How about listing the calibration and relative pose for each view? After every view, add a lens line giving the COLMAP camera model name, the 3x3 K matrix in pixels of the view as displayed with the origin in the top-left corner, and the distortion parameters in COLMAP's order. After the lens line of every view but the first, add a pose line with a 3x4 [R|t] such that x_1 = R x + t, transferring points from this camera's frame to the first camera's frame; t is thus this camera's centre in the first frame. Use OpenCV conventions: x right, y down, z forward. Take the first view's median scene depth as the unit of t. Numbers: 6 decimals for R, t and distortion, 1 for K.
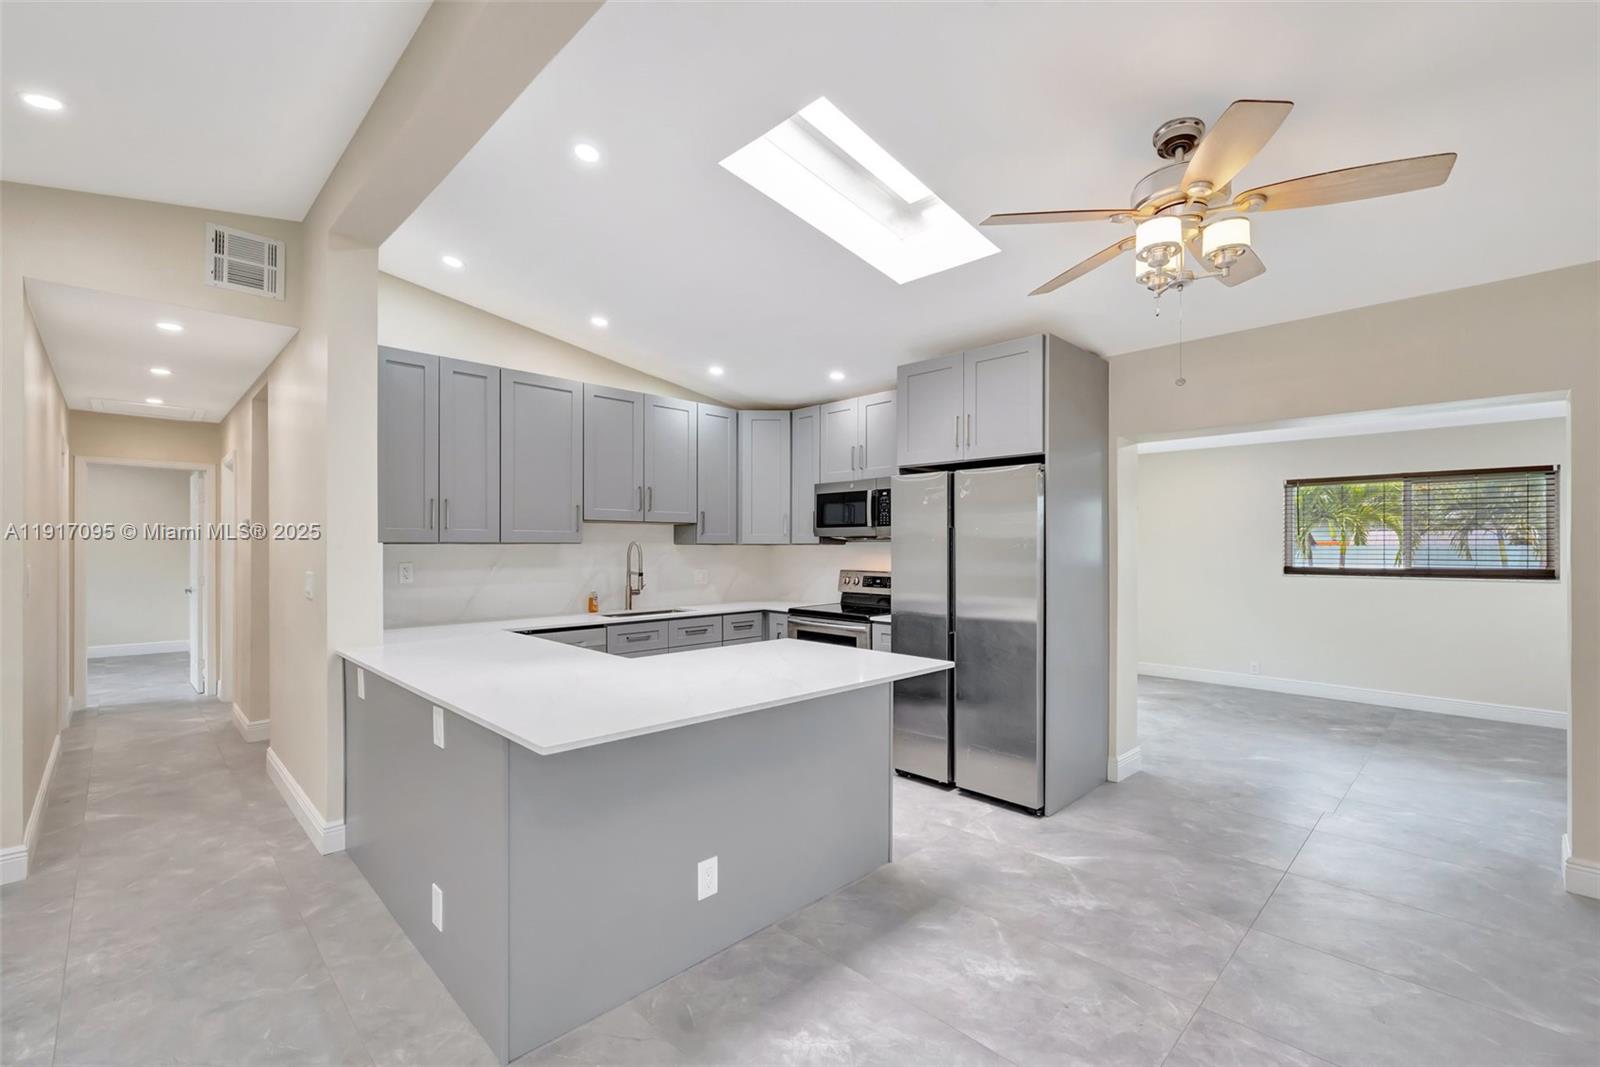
lens RADIAL K [[692.4, 0, 794.9], [0, 692.4, 542.9], [0, 0, 1]] dist [-0.001949, -0.000032]
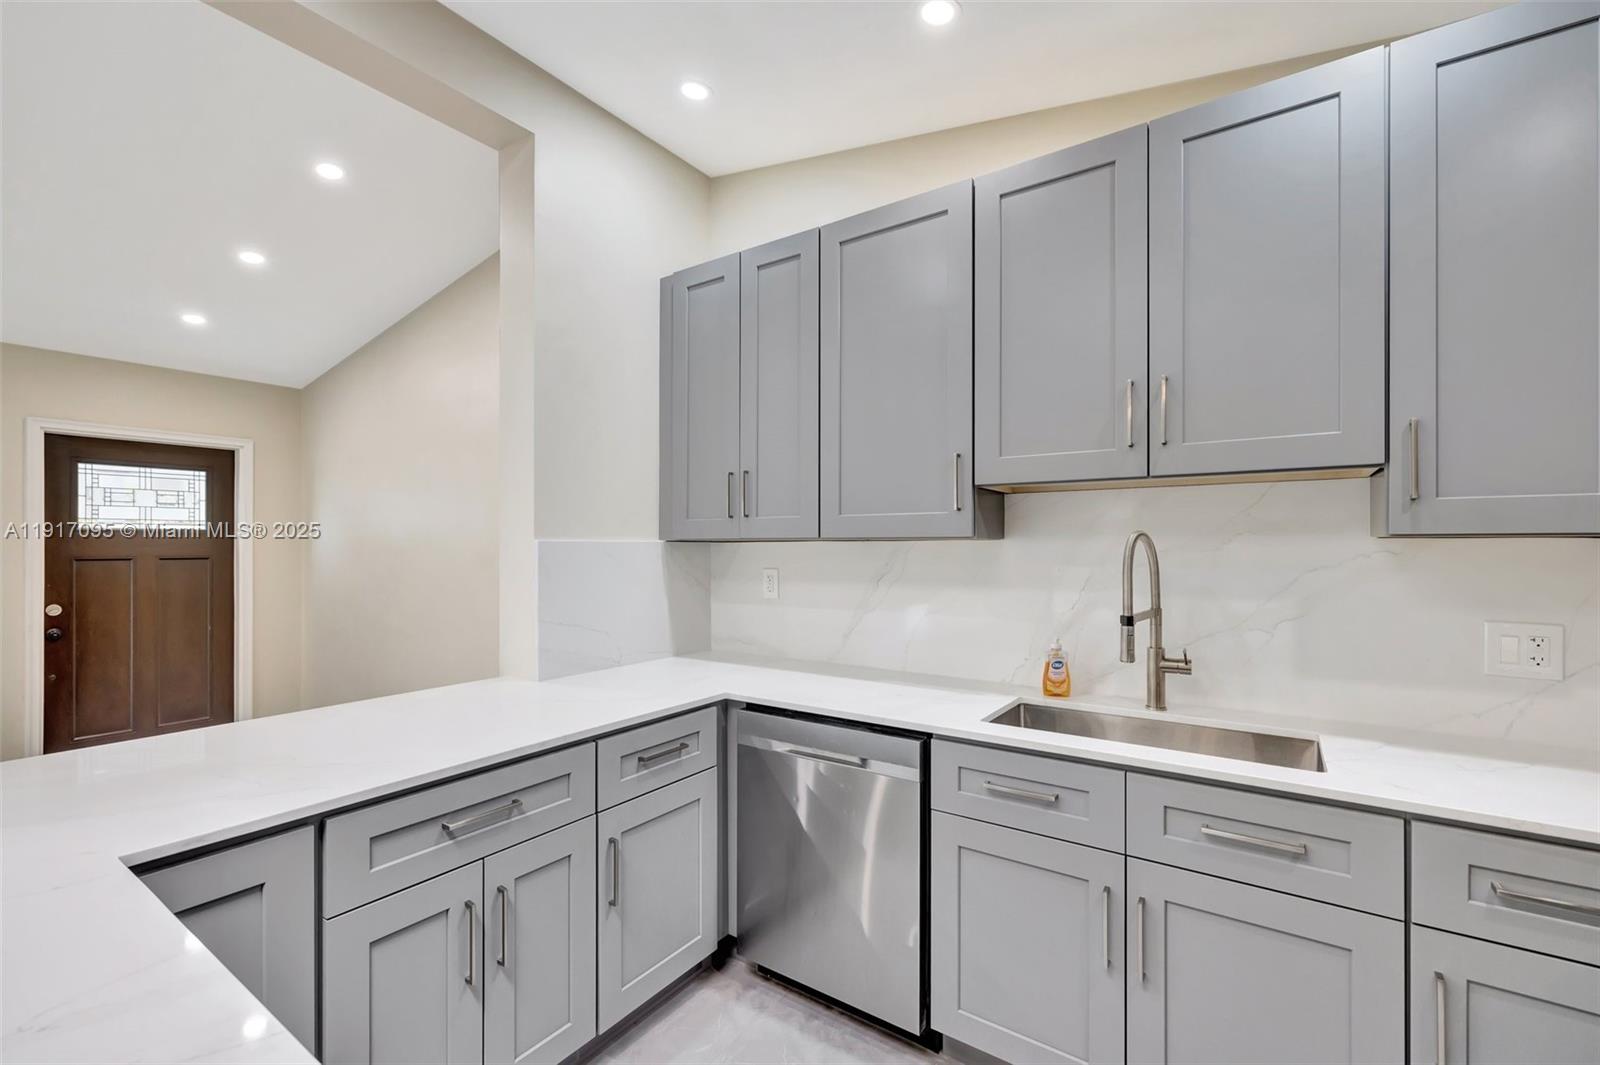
lens RADIAL K [[682.5, 0, 800.0], [0, 682.5, 532.5], [0, 0, 1]] dist [-0.001160, 0.000114]
pose [[0.180119, -0.016696, -0.983503, 0.135887], [0.007934, 0.999848, -0.015520, 0.003946], [0.983613, -0.005007, 0.180224, 1.030395]]
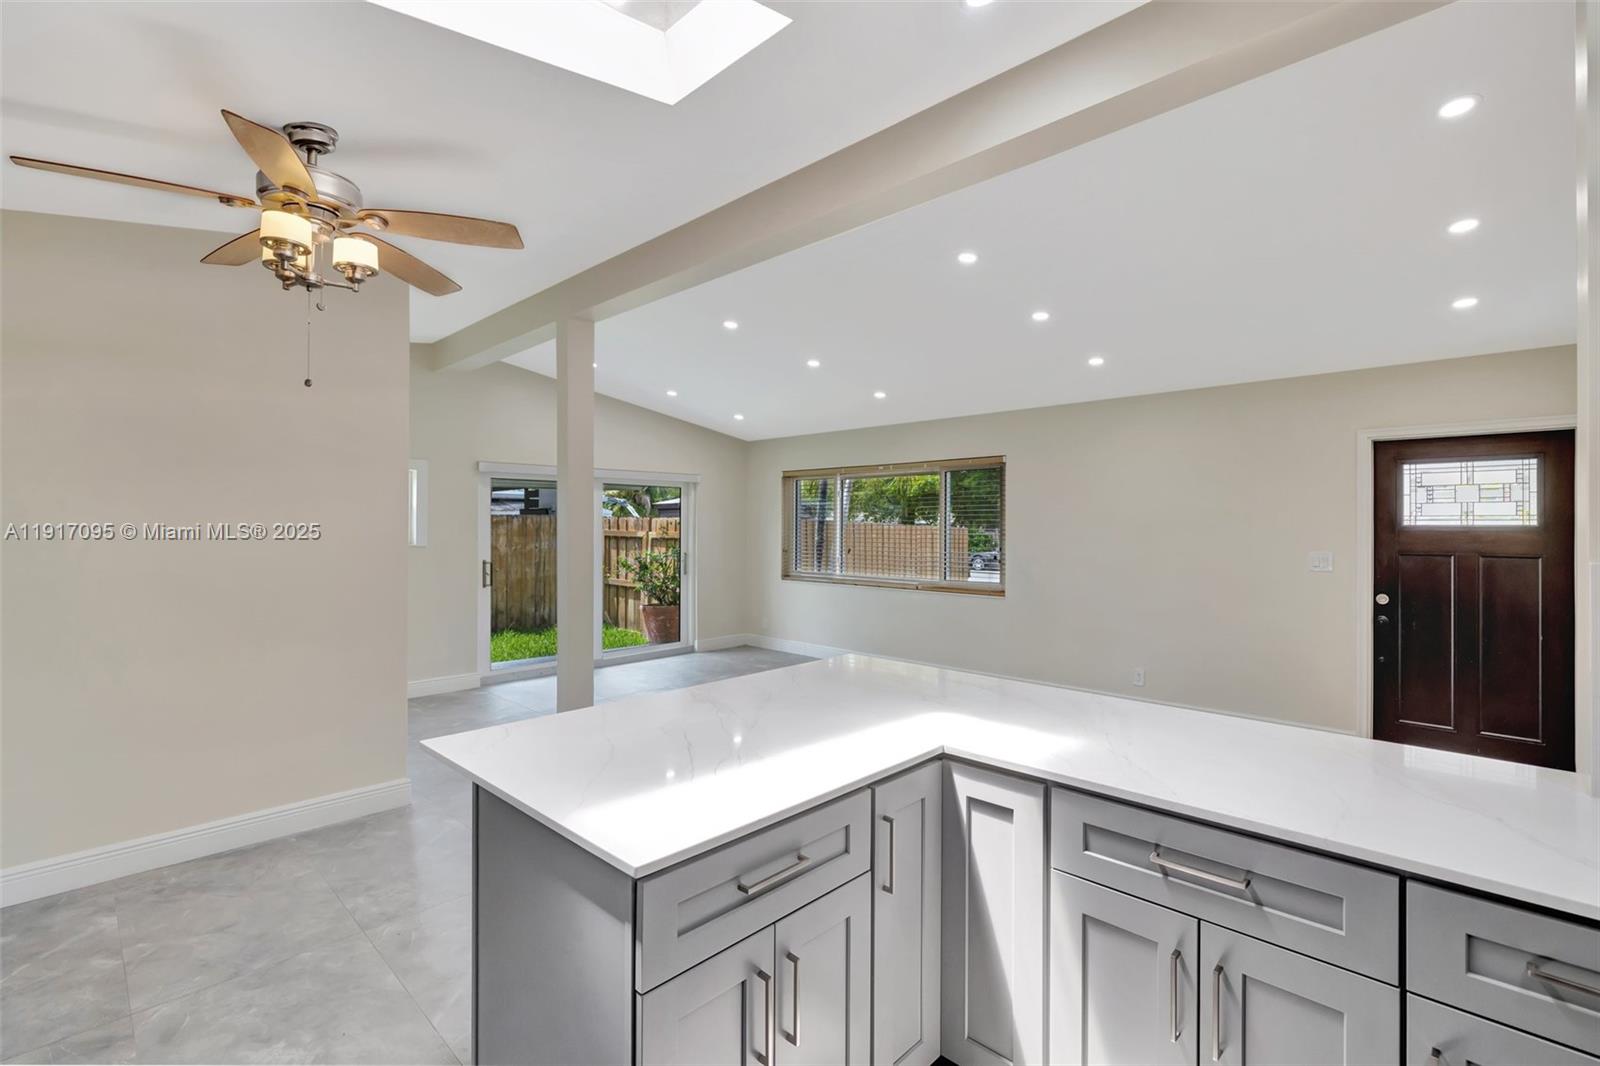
lens RADIAL K [[697.4, 0, 796.6], [0, 697.4, 530.2], [0, 0, 1]] dist [-0.000523, -0.000187]
pose [[-0.999201, -0.004493, -0.039712, -0.060732], [-0.004189, 0.999961, -0.007742, -0.007233], [0.039745, -0.007570, -0.999181, 1.247427]]
